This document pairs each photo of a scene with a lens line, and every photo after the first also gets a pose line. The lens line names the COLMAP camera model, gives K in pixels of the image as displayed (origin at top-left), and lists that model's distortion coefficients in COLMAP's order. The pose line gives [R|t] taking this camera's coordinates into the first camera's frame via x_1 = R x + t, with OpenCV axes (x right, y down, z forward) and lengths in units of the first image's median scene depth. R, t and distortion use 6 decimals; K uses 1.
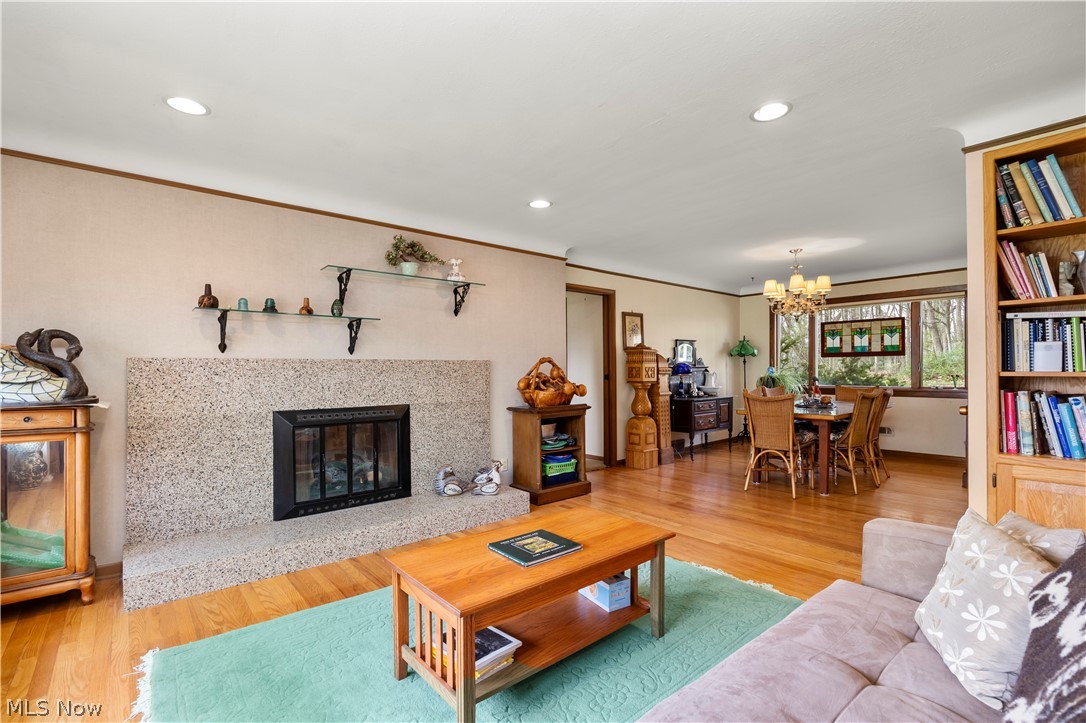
lens RADIAL K [[489.5, 0, 546.0], [0, 489.5, 371.6], [0, 0, 1]] dist [-0.016768, -0.000165]
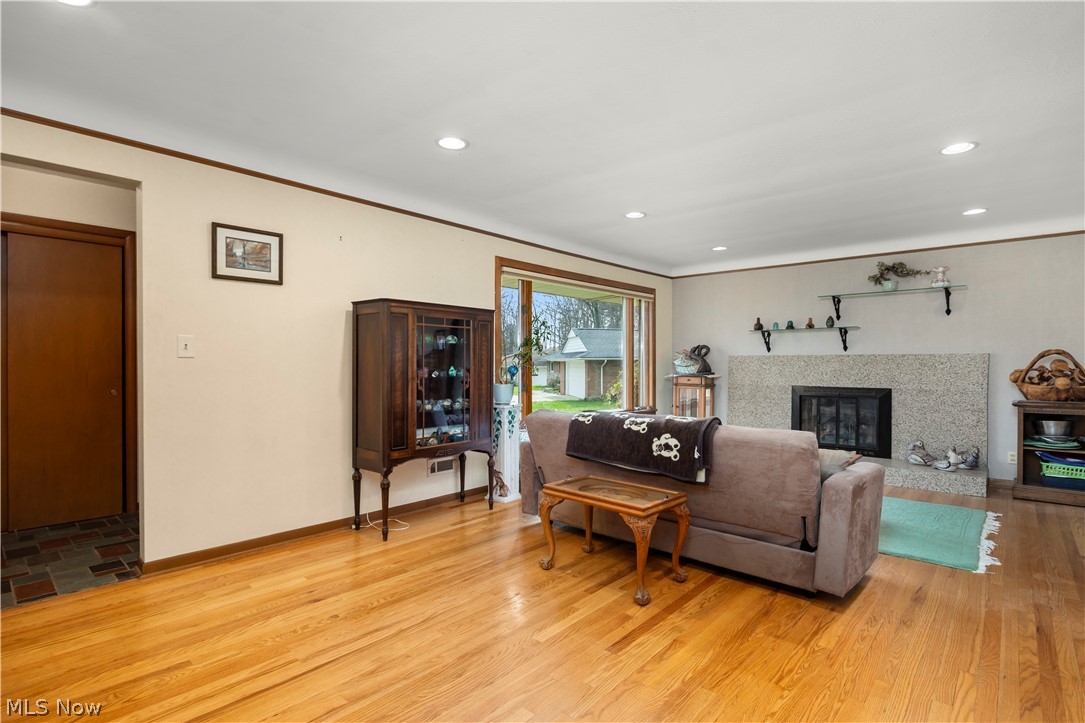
lens RADIAL K [[524.8, 0, 544.4], [0, 524.8, 367.2], [0, 0, 1]] dist [0.001587, 0.000054]
pose [[0.134441, 0.015991, -0.990793, 0.862335], [-0.004870, 0.999868, 0.015477, -0.006282], [0.990910, 0.002744, 0.134501, -0.094003]]
